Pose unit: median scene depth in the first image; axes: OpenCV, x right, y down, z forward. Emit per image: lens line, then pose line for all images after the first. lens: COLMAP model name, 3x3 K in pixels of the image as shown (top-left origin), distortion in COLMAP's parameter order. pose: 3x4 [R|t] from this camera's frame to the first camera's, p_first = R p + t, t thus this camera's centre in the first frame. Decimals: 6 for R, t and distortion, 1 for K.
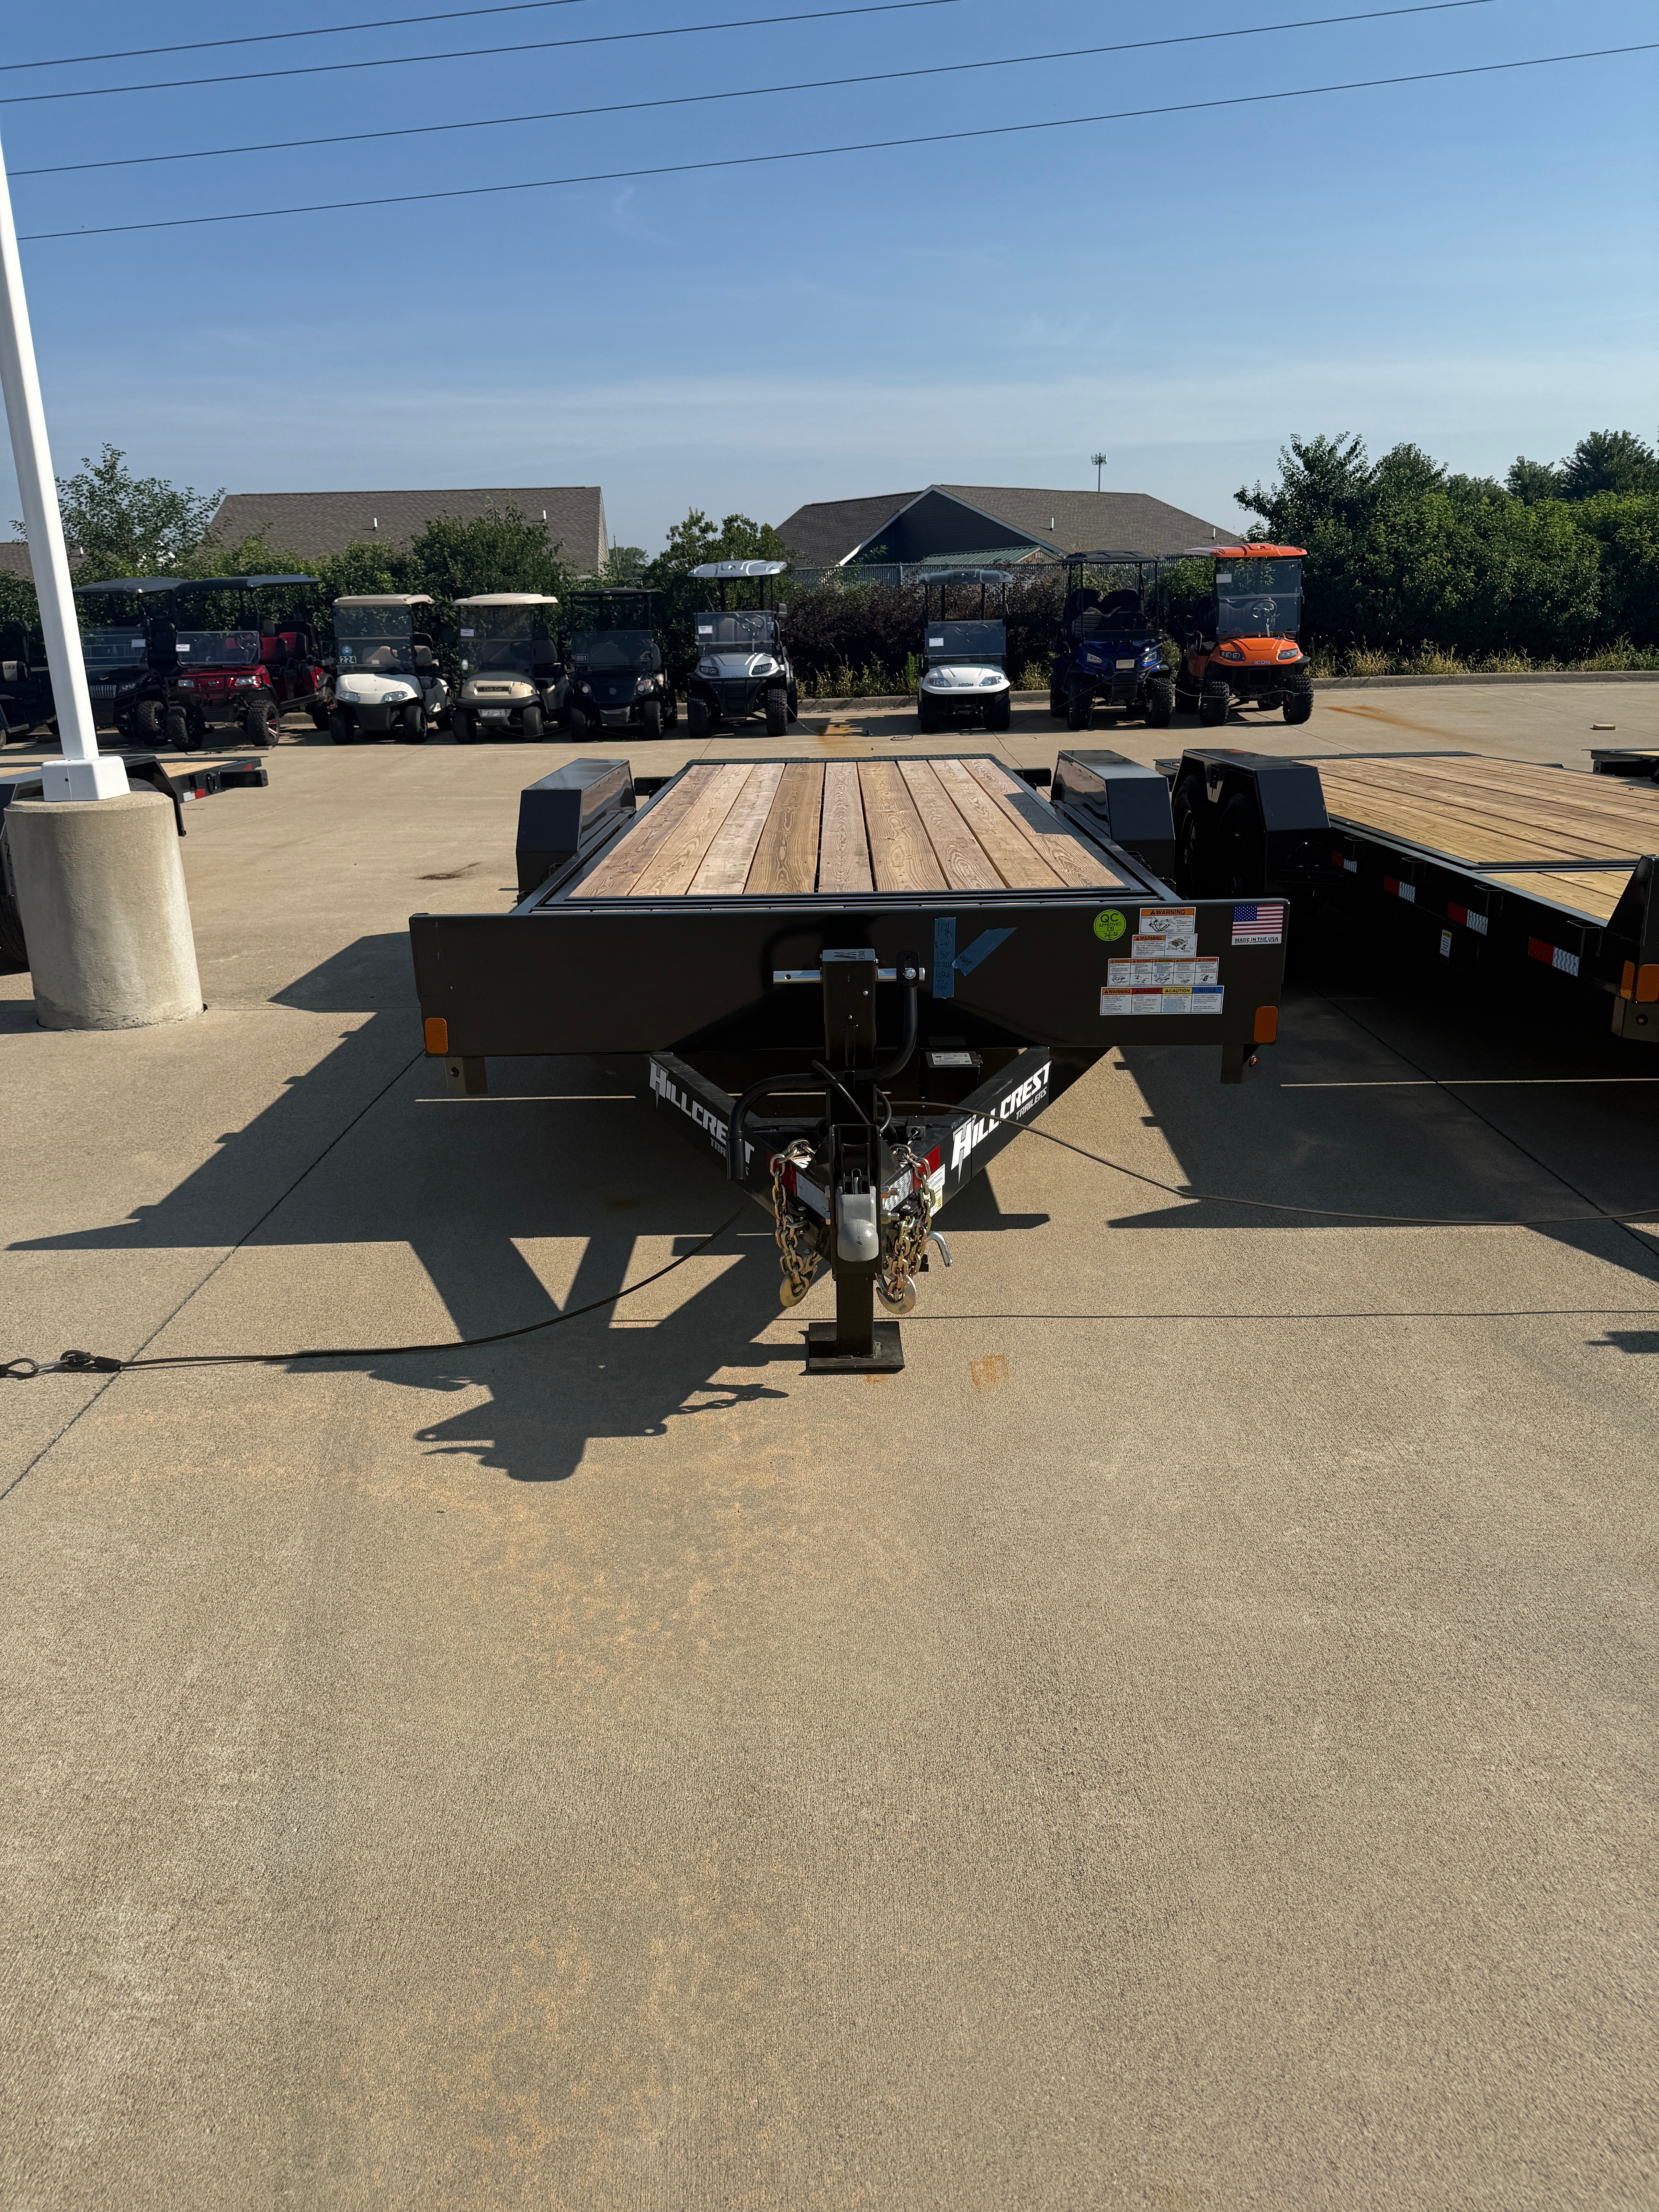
lens RADIAL K [[1535.6, 0, 827.6], [0, 1535.6, 1117.4], [0, 0, 1]] dist [0.077827, -0.096840]
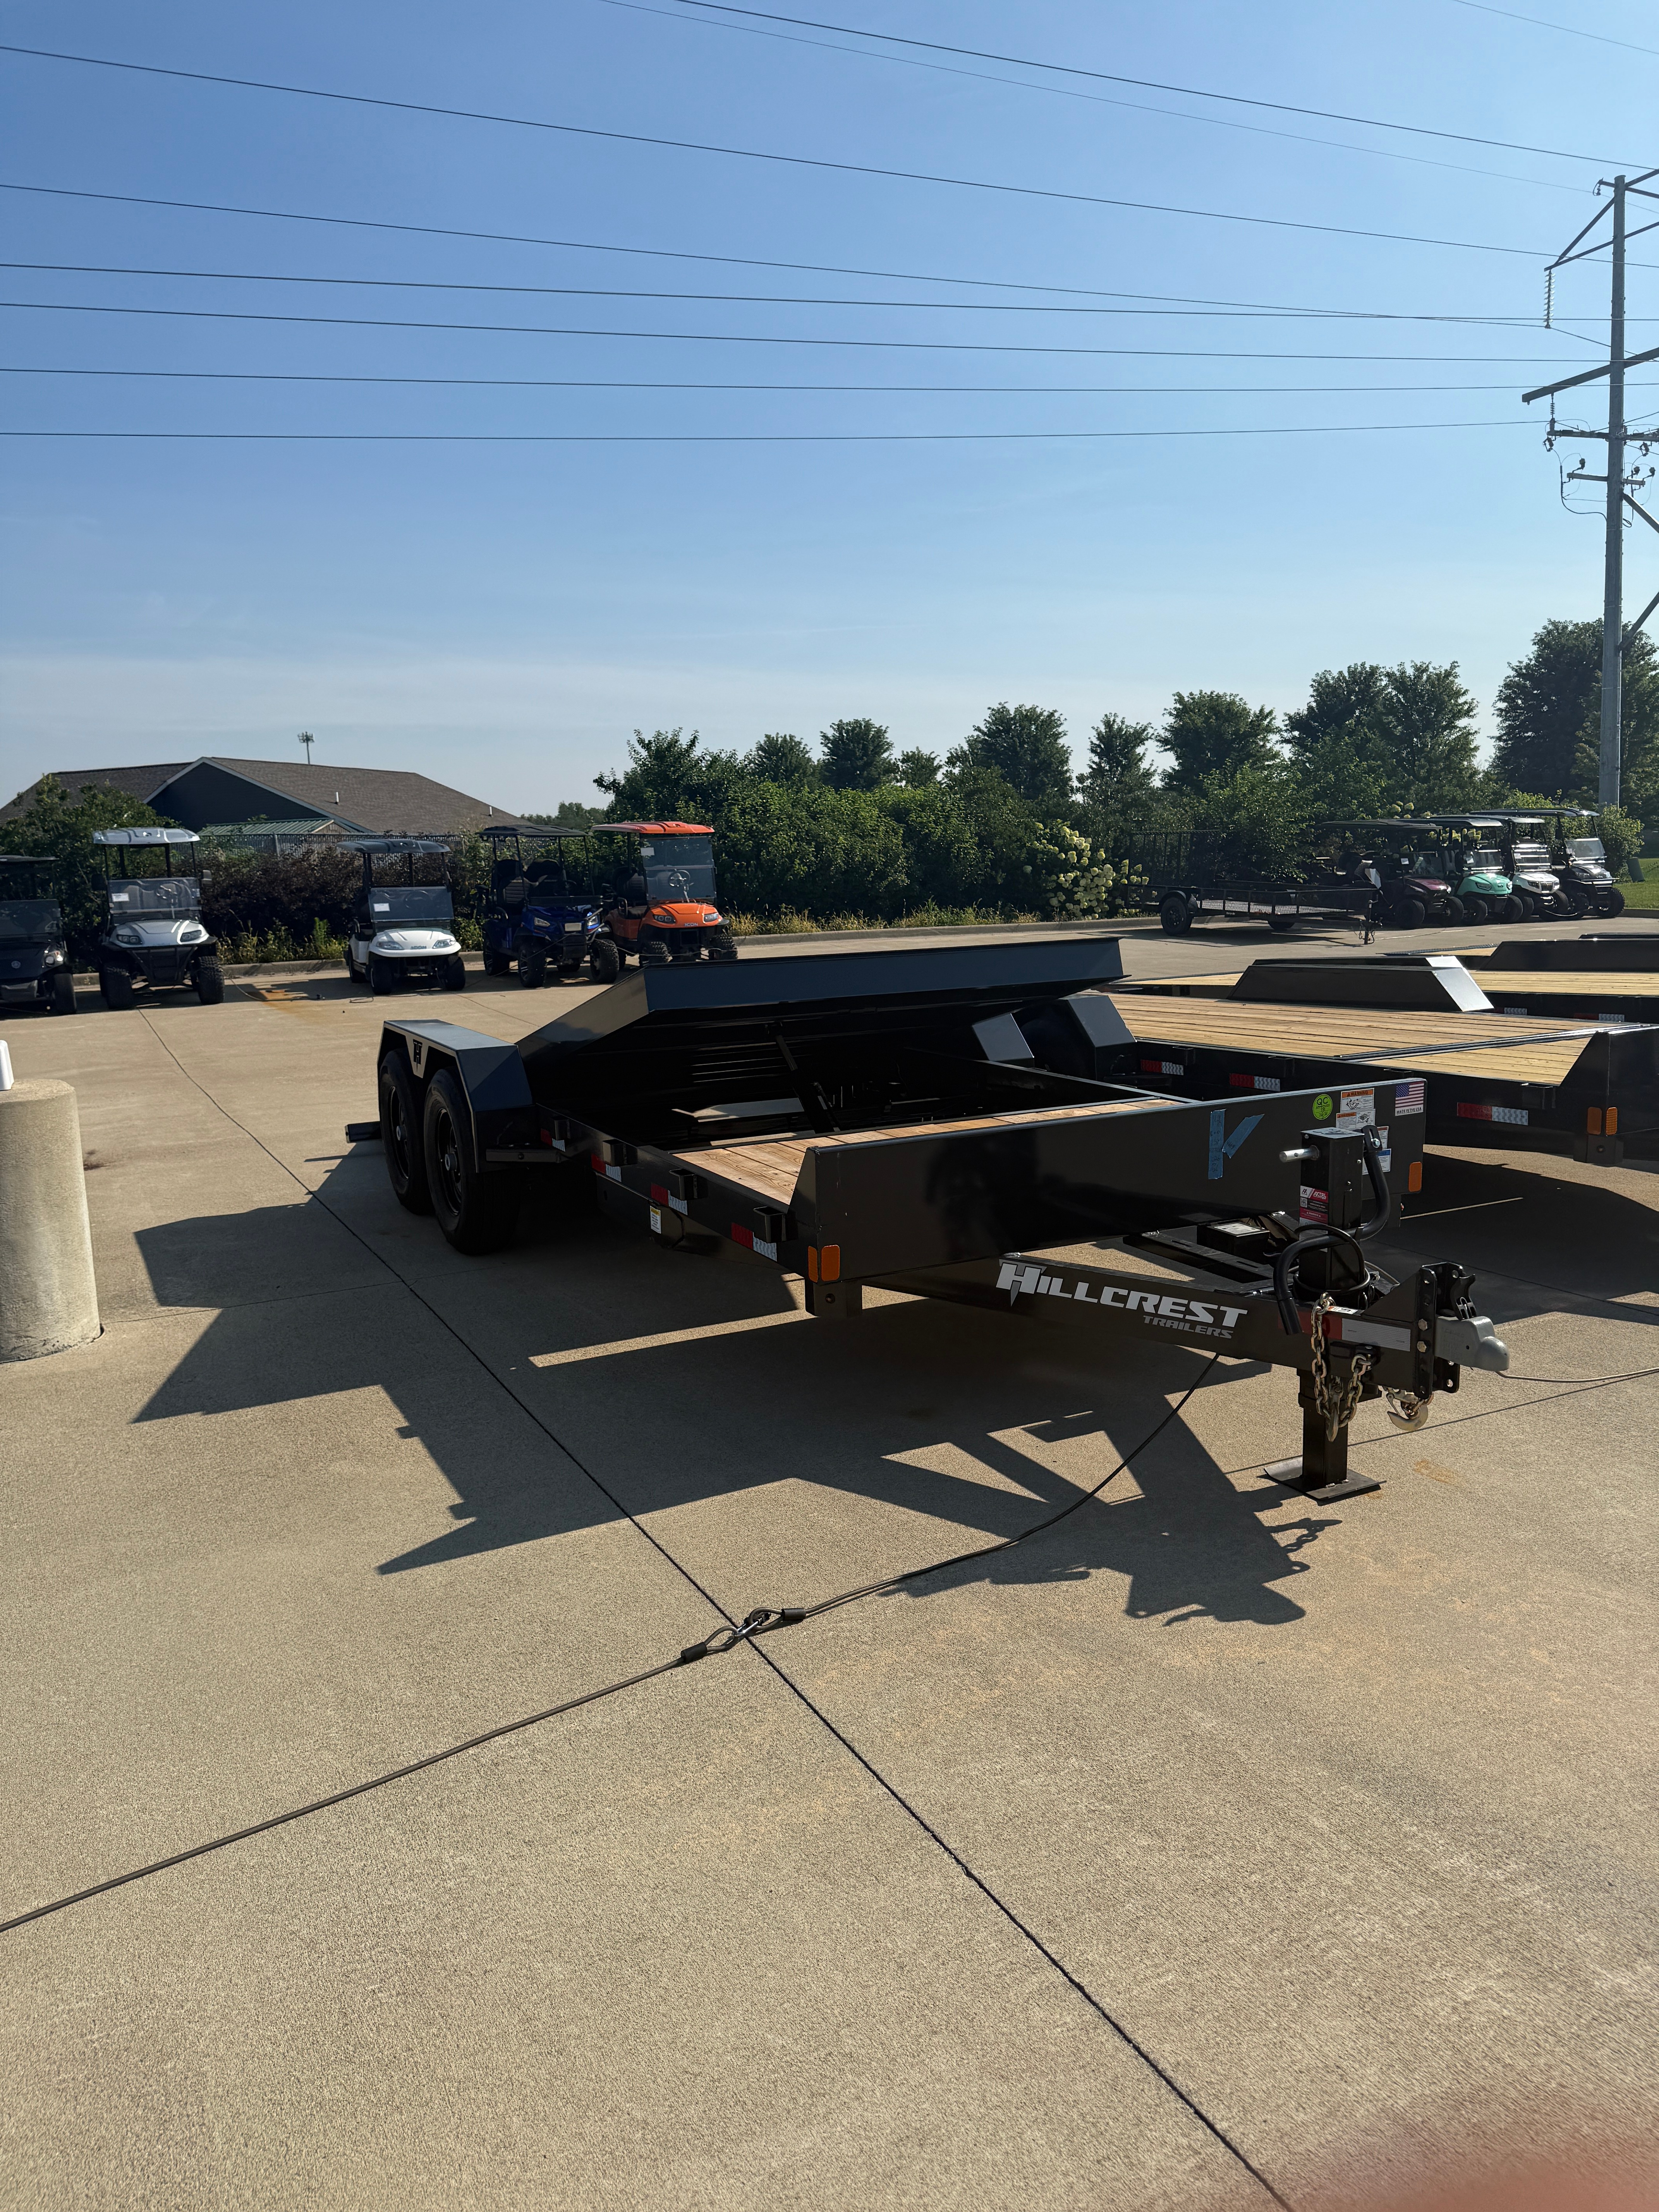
lens RADIAL K [[1535.6, 0, 825.5], [0, 1535.6, 1090.2], [0, 0, 1]] dist [0.077827, -0.096840]
pose [[0.886309, -0.069285, 0.457881, -0.142960], [0.150104, 0.978345, -0.142513, -0.004300], [-0.438092, 0.195040, 0.877516, 0.013942]]
